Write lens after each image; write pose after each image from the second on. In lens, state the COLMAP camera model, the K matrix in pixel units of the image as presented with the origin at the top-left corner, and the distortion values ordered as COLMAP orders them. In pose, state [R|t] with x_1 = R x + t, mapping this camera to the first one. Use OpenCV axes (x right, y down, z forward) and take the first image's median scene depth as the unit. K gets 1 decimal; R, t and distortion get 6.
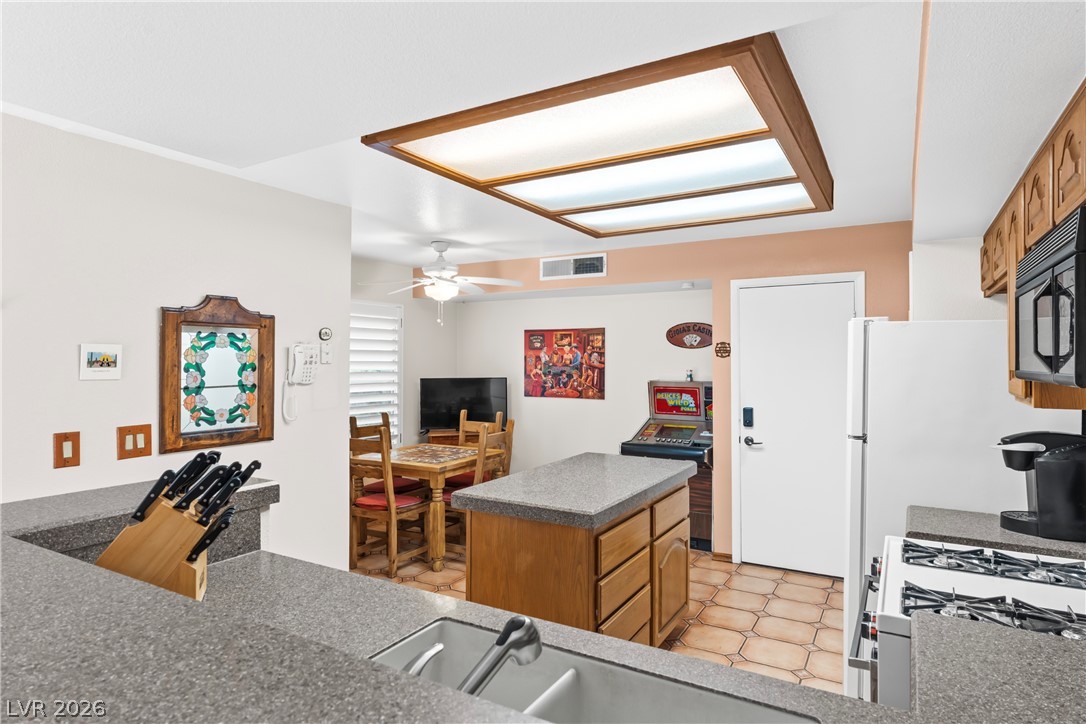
lens RADIAL K [[613.5, 0, 541.5], [0, 613.5, 365.2], [0, 0, 1]] dist [-0.000923, -0.000140]
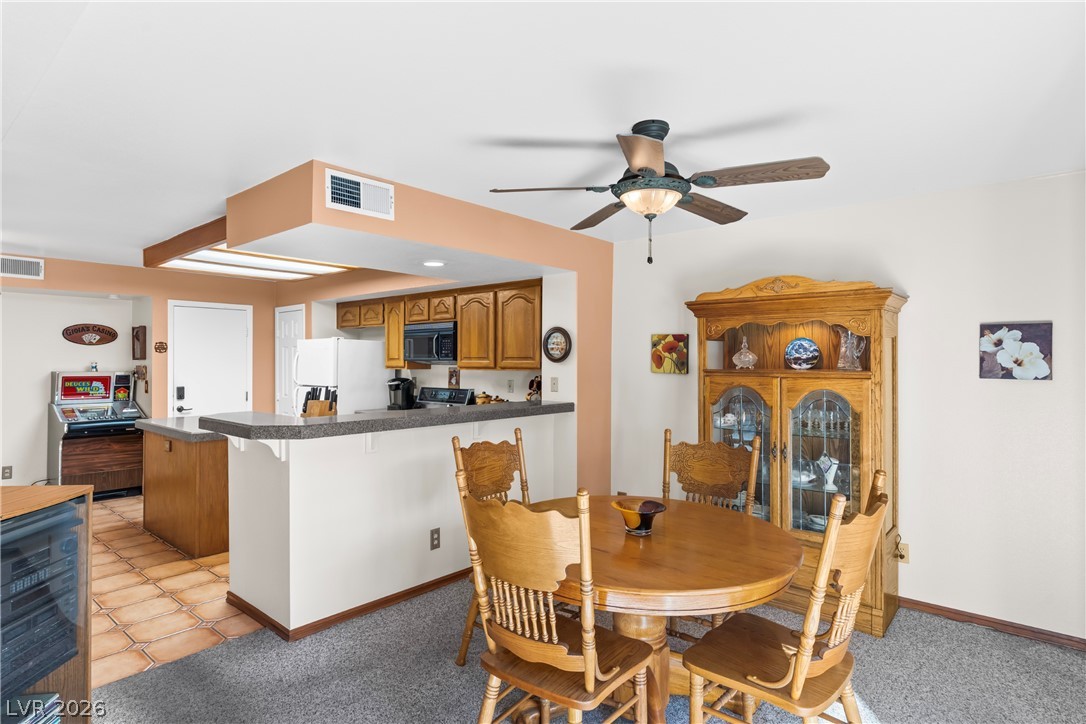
lens RADIAL K [[581.3, 0, 543.0], [0, 581.3, 362.0], [0, 0, 1]] dist [0.000979, 0.000601]
pose [[0.174259, -0.000839, 0.984699, -0.800448], [0.004999, 0.999988, -0.000033, 0.012079], [-0.984687, 0.004929, 0.174261, -0.103060]]
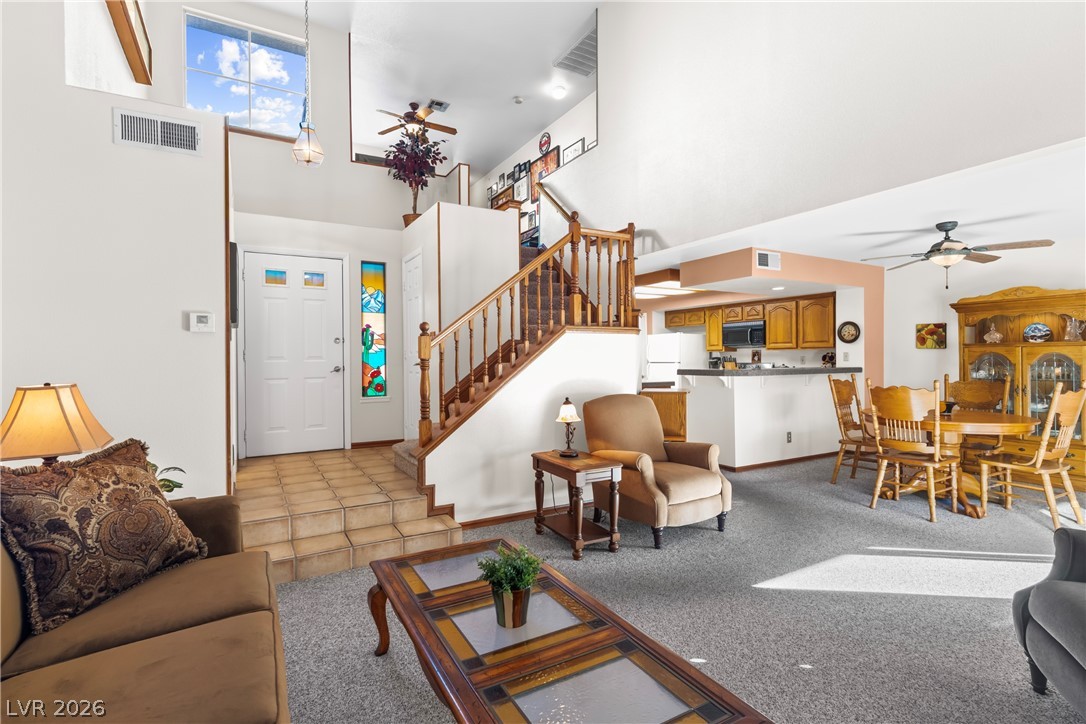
lens RADIAL K [[518.4, 0, 541.3], [0, 518.4, 359.6], [0, 0, 1]] dist [0.001941, -0.000439]
pose [[0.489495, -0.006420, 0.871982, -1.439767], [0.013784, 0.999905, -0.000376, 0.044299], [-0.871897, 0.012203, 0.489537, 0.067044]]
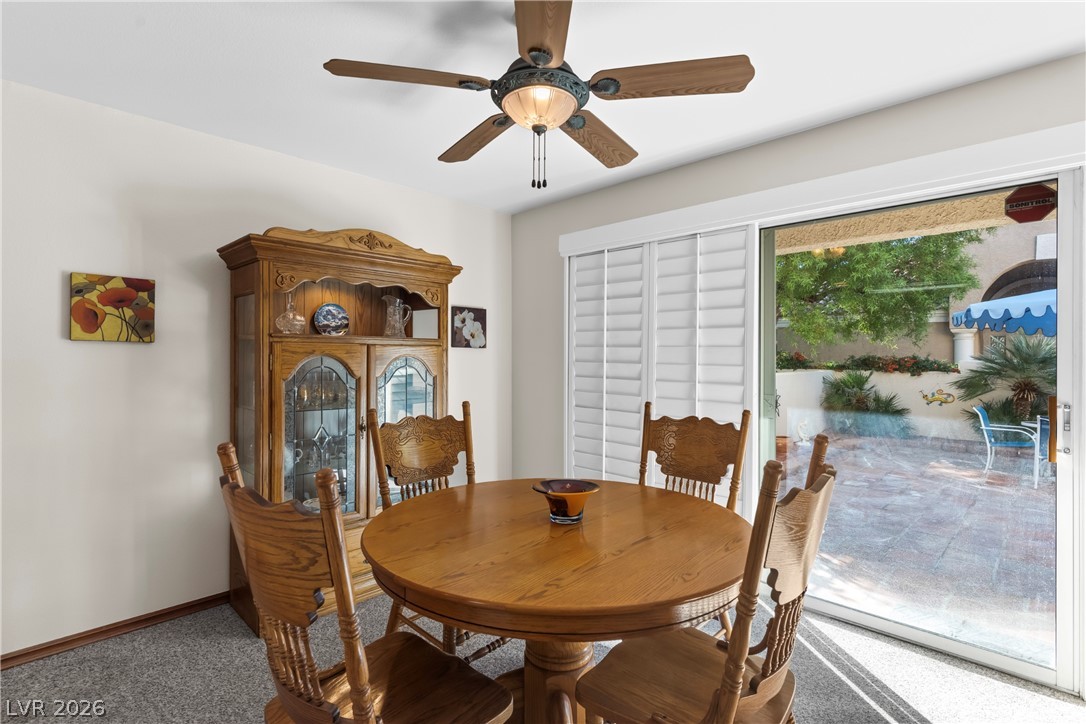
lens RADIAL K [[518.4, 0, 541.3], [0, 518.4, 359.6], [0, 0, 1]] dist [0.001941, -0.000439]
pose [[-0.972735, -0.003197, 0.231898, -0.389614], [-0.000267, 0.999920, 0.012665, 0.040461], [-0.231920, 0.012257, -0.972658, 0.229324]]
